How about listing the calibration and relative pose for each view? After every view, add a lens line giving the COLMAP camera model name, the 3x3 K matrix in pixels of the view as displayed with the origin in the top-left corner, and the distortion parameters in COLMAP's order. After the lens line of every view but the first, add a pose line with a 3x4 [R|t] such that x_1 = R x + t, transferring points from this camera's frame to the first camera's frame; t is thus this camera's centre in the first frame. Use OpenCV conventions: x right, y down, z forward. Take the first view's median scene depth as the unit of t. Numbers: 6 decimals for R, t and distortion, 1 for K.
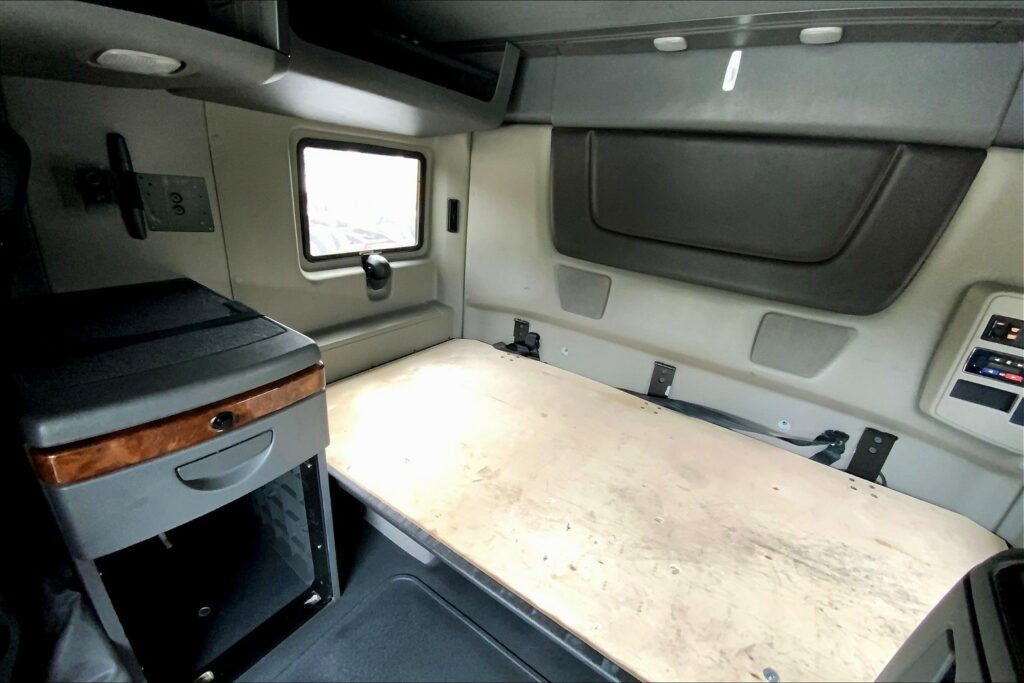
lens RADIAL K [[419.6, 0, 519.5], [0, 419.6, 353.6], [0, 0, 1]] dist [0.002522, -0.011818]
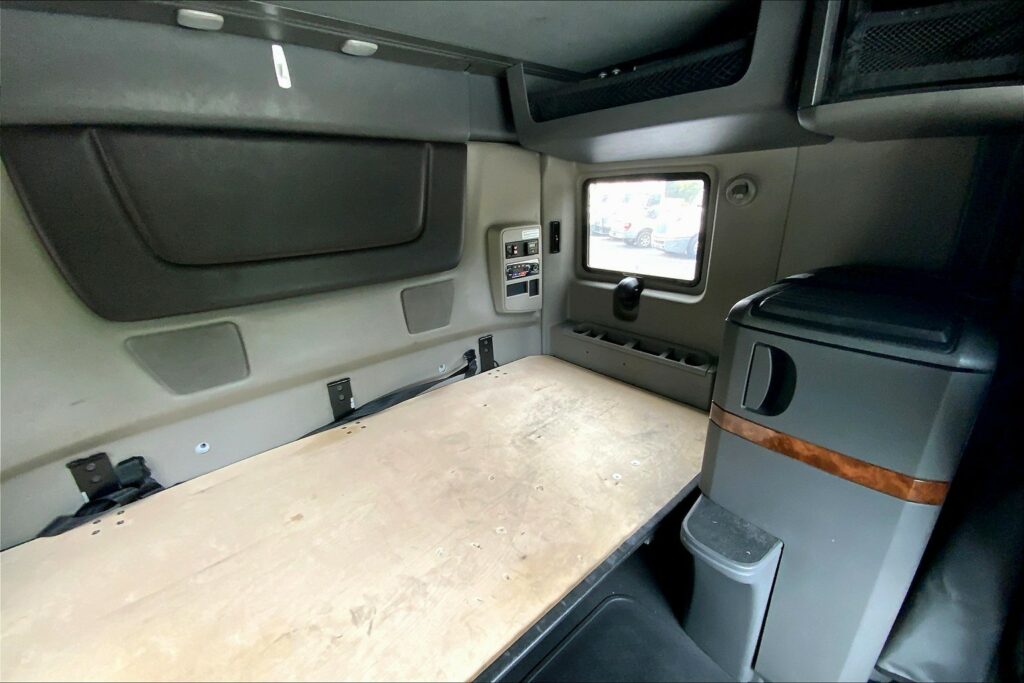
lens RADIAL K [[402.9, 0, 525.0], [0, 402.9, 346.9], [0, 0, 1]] dist [-0.014412, -0.000198]
pose [[0.231822, -0.439206, 0.867961, -0.348441], [0.425826, 0.848054, 0.315399, -0.166981], [-0.874603, 0.296484, 0.383623, 0.316302]]
